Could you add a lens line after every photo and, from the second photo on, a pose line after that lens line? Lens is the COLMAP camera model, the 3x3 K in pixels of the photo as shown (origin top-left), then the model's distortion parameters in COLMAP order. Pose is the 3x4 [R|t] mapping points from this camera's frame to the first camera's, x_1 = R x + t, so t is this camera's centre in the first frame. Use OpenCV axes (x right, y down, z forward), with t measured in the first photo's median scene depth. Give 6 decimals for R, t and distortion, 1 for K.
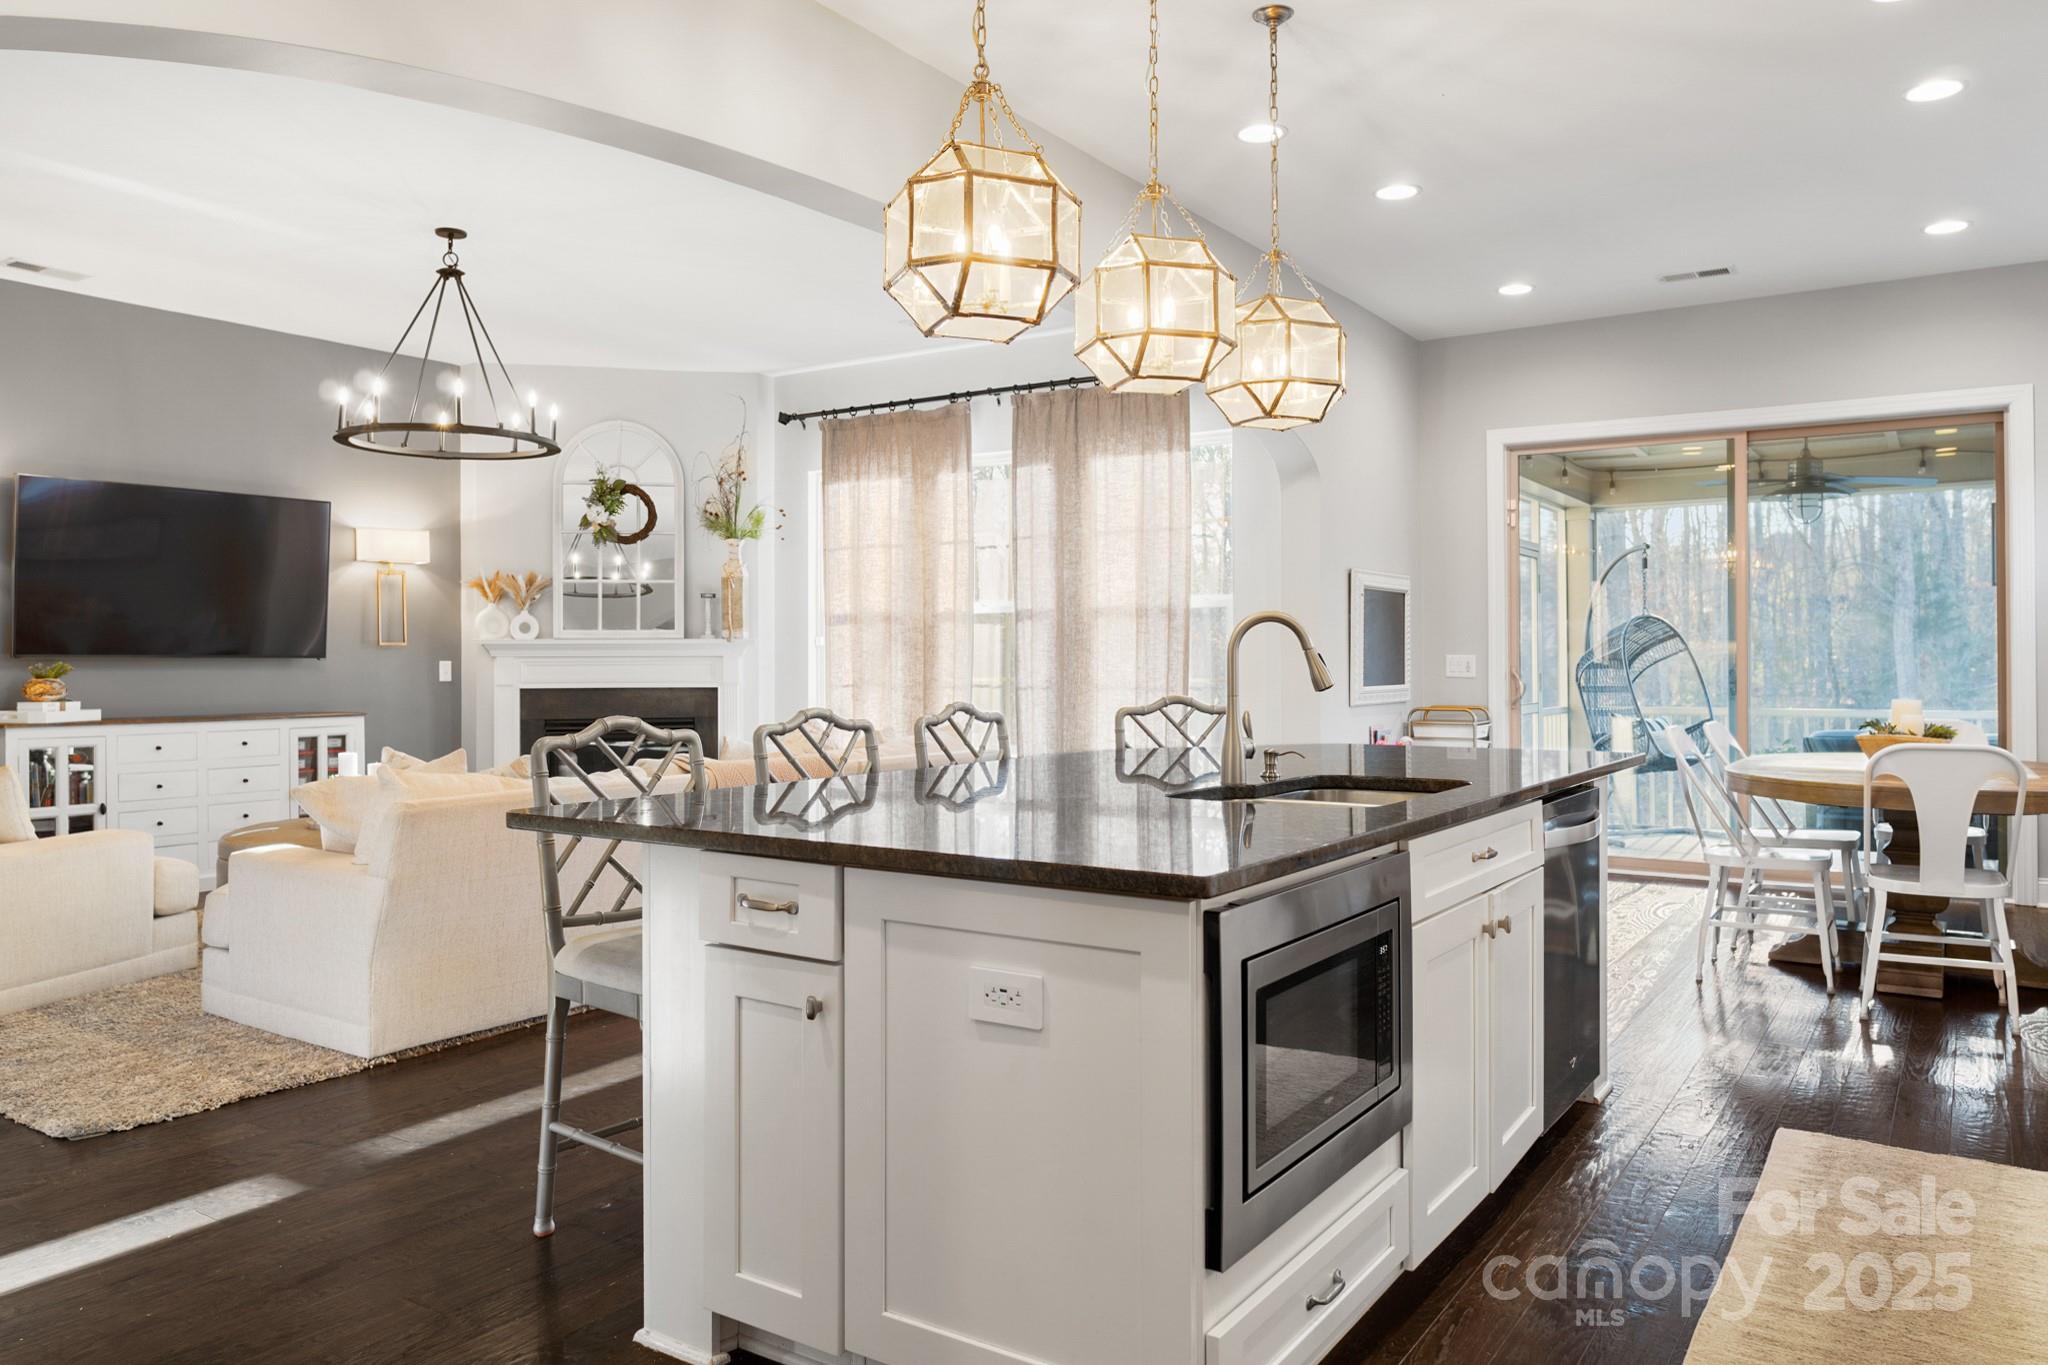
lens RADIAL K [[1438.8, 0, 1025.7], [0, 1438.8, 648.7], [0, 0, 1]] dist [0.000623, 0.003502]
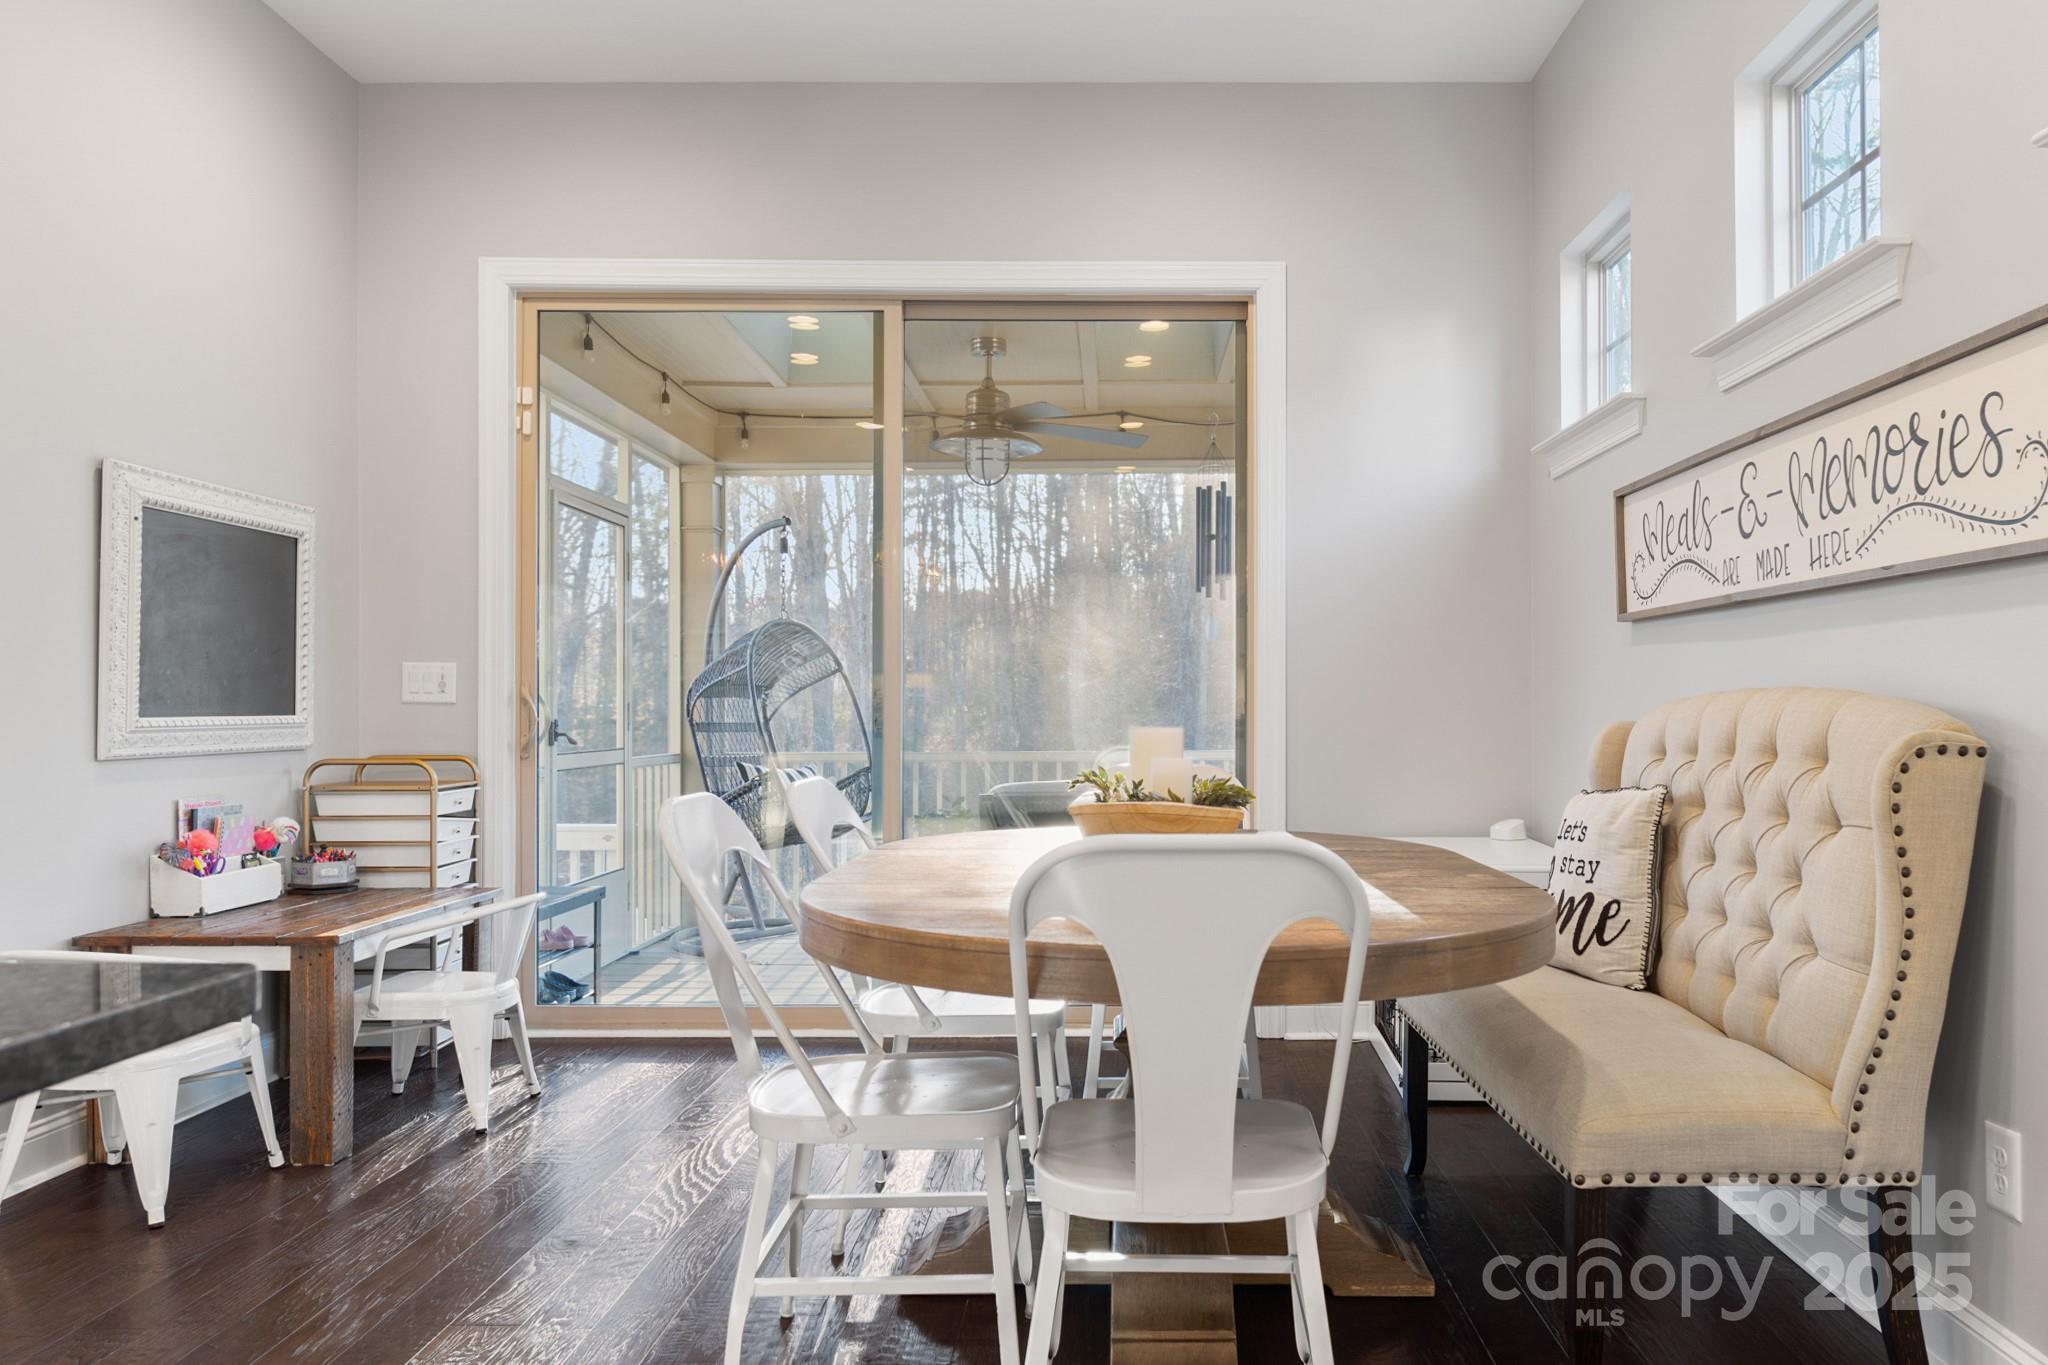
lens RADIAL K [[1421.2, 0, 1024.0], [0, 1421.2, 682.5], [0, 0, 1]] dist [-0.004465, -0.001036]
pose [[0.869019, 0.013699, 0.494589, 0.232229], [-0.009282, 0.999892, -0.011386, 0.016120], [-0.494691, 0.005304, 0.869052, 0.418046]]
